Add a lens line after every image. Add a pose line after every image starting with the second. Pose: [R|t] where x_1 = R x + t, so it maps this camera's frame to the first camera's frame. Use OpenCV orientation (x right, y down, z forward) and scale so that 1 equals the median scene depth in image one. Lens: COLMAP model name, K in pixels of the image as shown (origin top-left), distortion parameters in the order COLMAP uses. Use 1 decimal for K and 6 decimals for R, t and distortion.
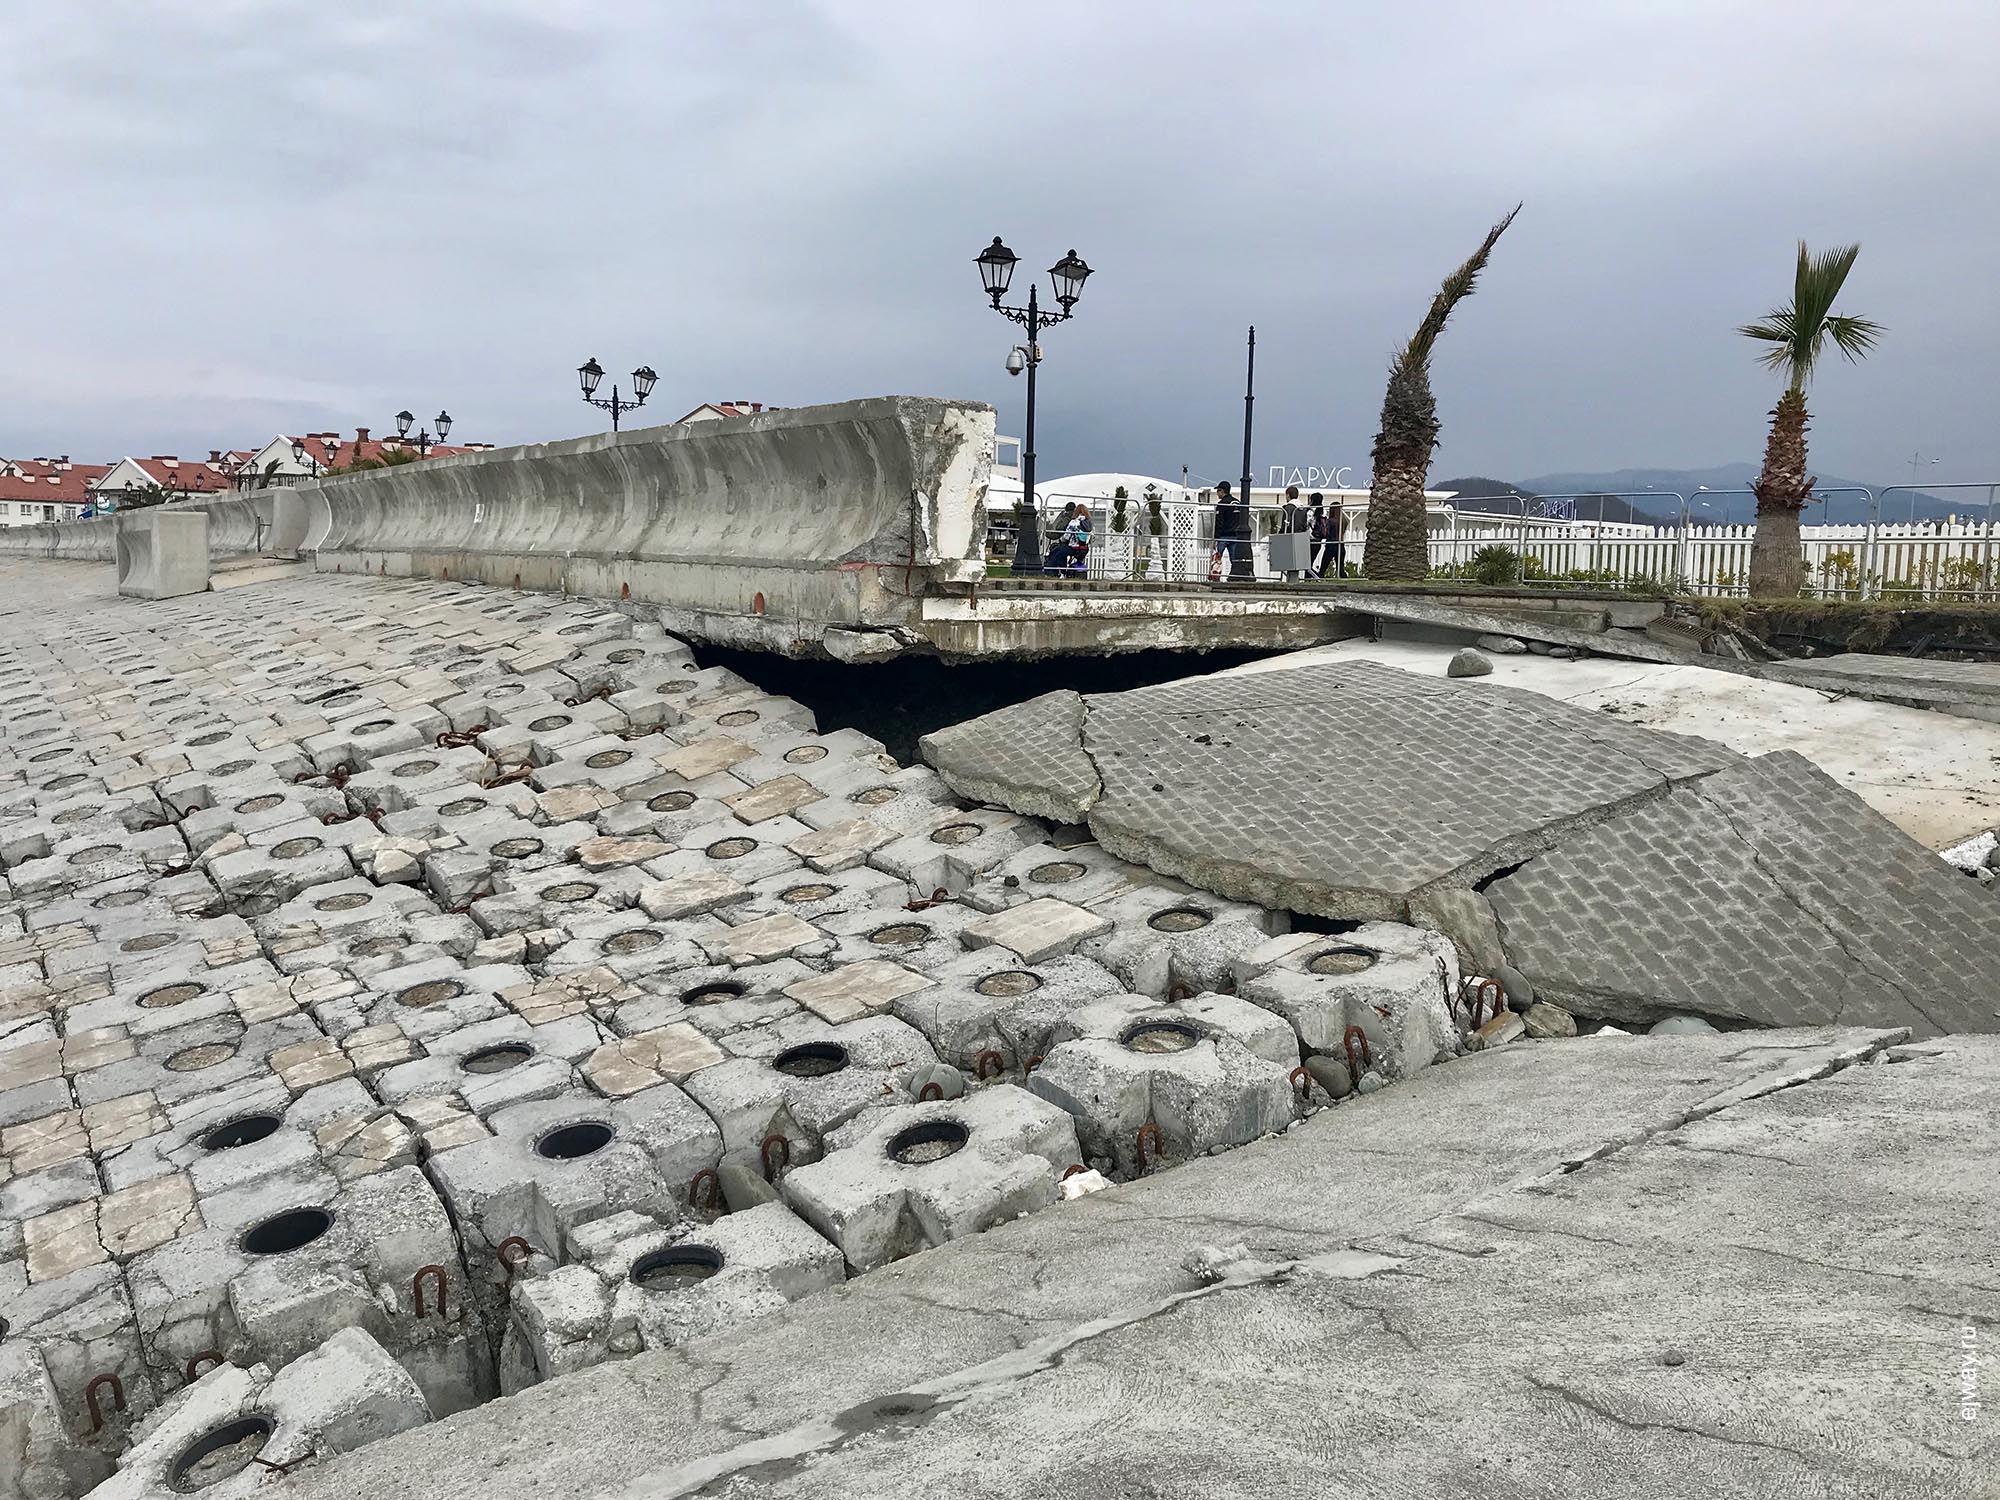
lens RADIAL K [[1595.2, 0, 1008.7], [0, 1595.2, 745.4], [0, 0, 1]] dist [0.032509, -0.062421]
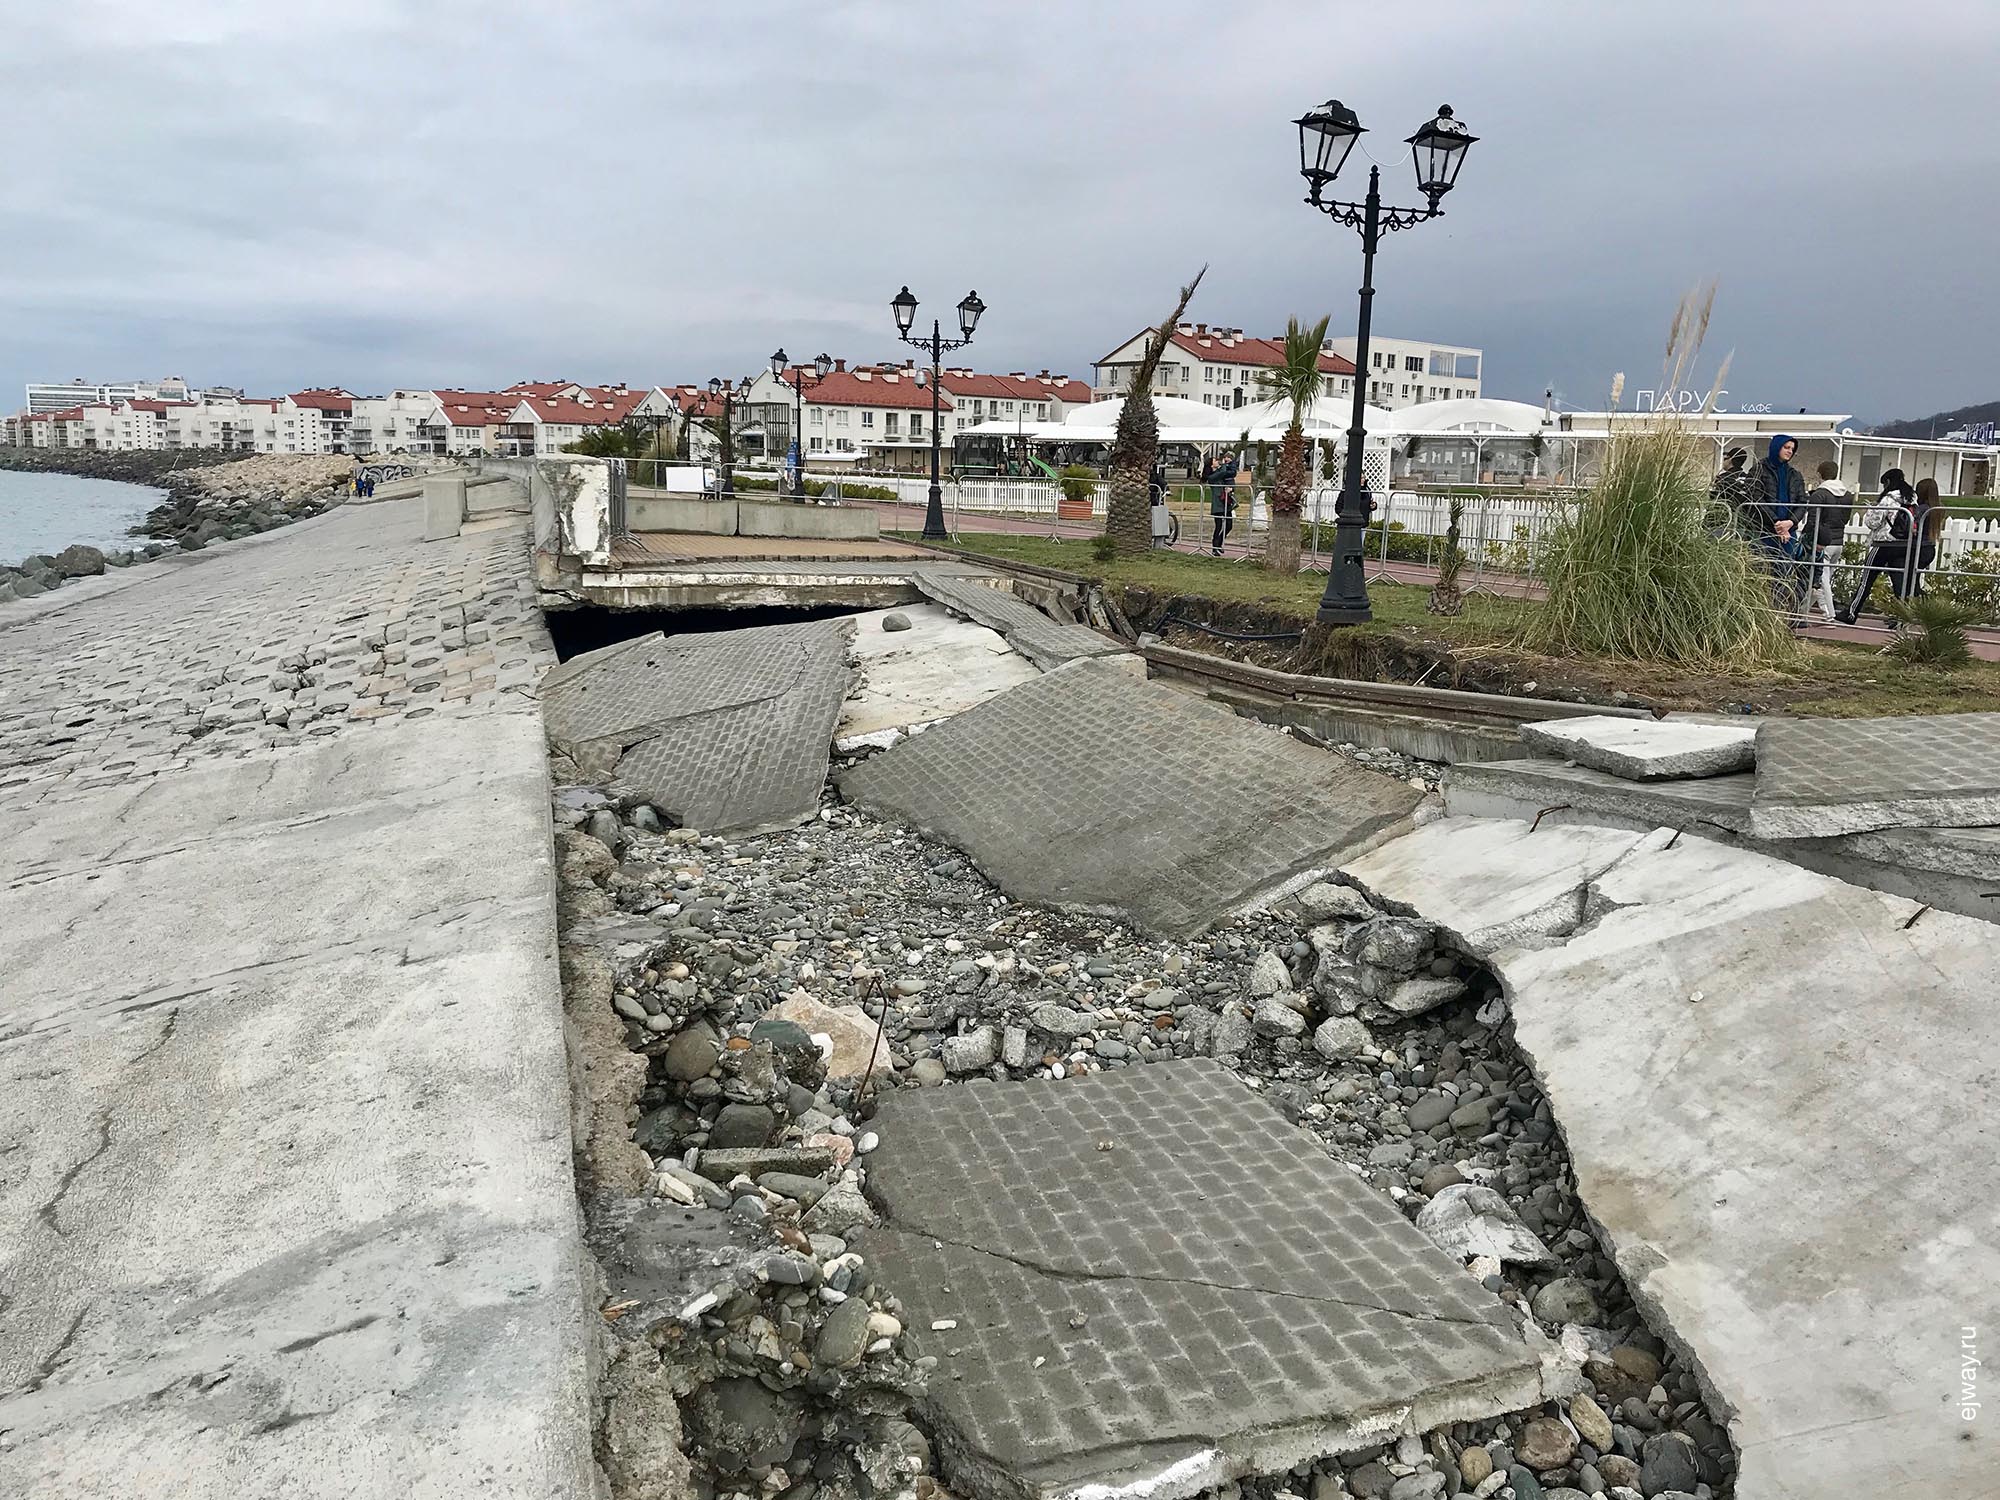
lens RADIAL K [[1595.2, 0, 1013.8], [0, 1595.2, 749.3], [0, 0, 1]] dist [0.032509, -0.062421]
pose [[0.952705, 0.056153, -0.298663, 0.799659], [-0.039545, 0.997332, 0.061368, -0.025684], [0.301312, -0.046655, 0.952384, -0.427907]]
